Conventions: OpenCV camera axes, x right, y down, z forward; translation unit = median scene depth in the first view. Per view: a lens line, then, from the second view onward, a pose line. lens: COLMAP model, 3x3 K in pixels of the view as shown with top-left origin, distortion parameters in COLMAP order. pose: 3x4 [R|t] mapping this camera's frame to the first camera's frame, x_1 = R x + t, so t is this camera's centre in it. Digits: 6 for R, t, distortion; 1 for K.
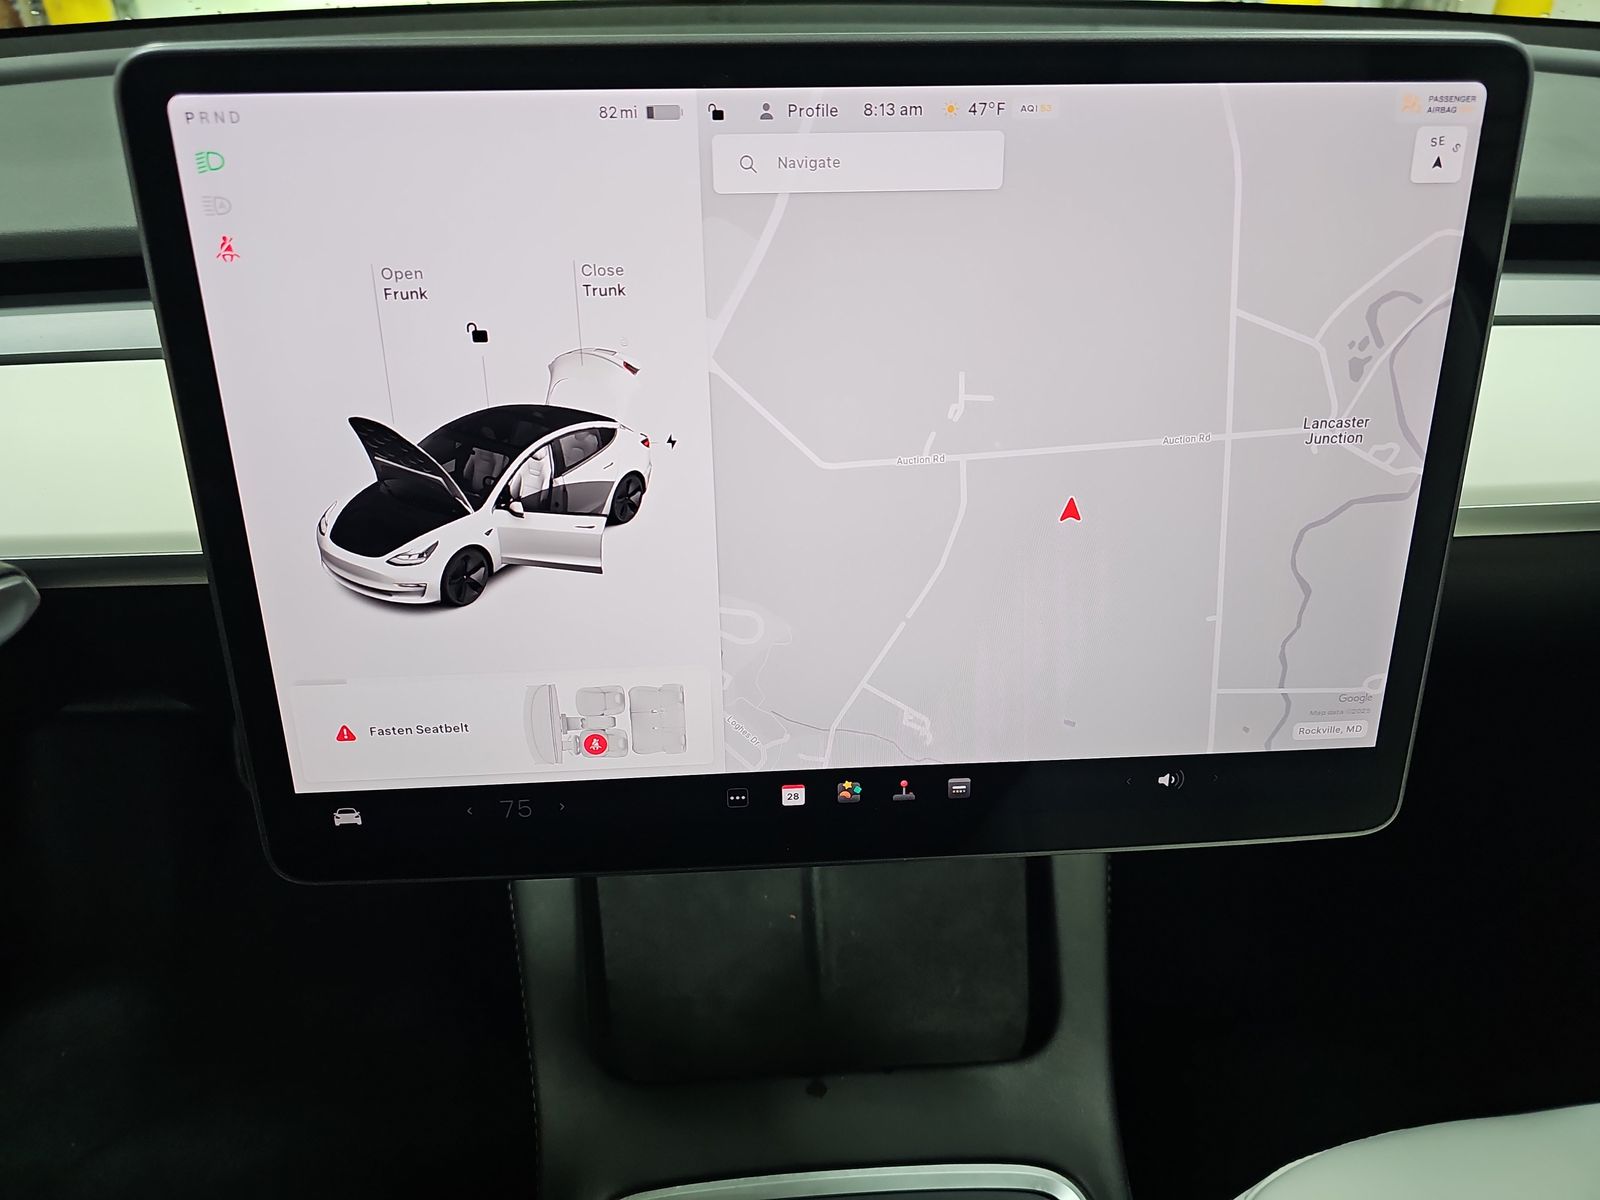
lens RADIAL K [[1069.9, 0, 798.4], [0, 1069.9, 597.8], [0, 0, 1]] dist [0.016400, -0.021933]
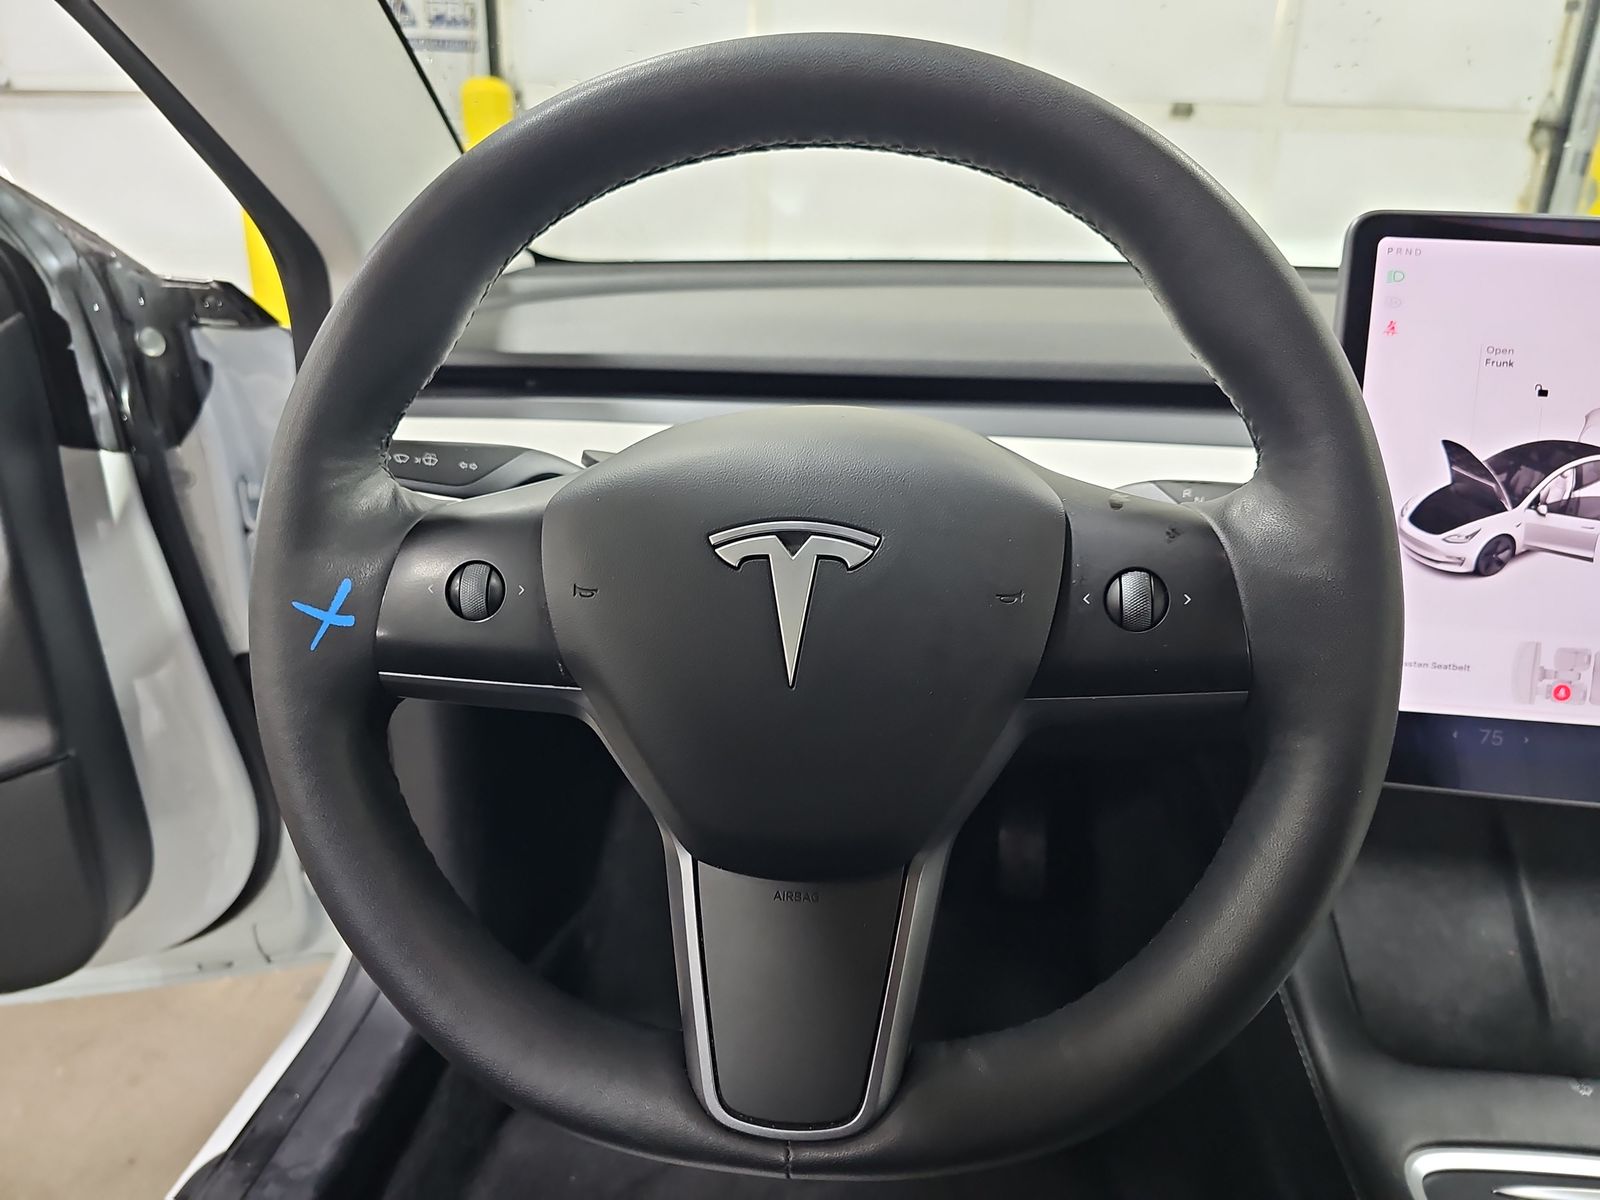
lens RADIAL K [[1069.9, 0, 802.6], [0, 1069.9, 603.8], [0, 0, 1]] dist [0.016400, -0.021933]
pose [[0.984813, 0.089420, -0.148817, -1.026534], [-0.123730, 0.962783, -0.240290, 0.514854], [0.121792, 0.255054, 0.959226, -0.490357]]
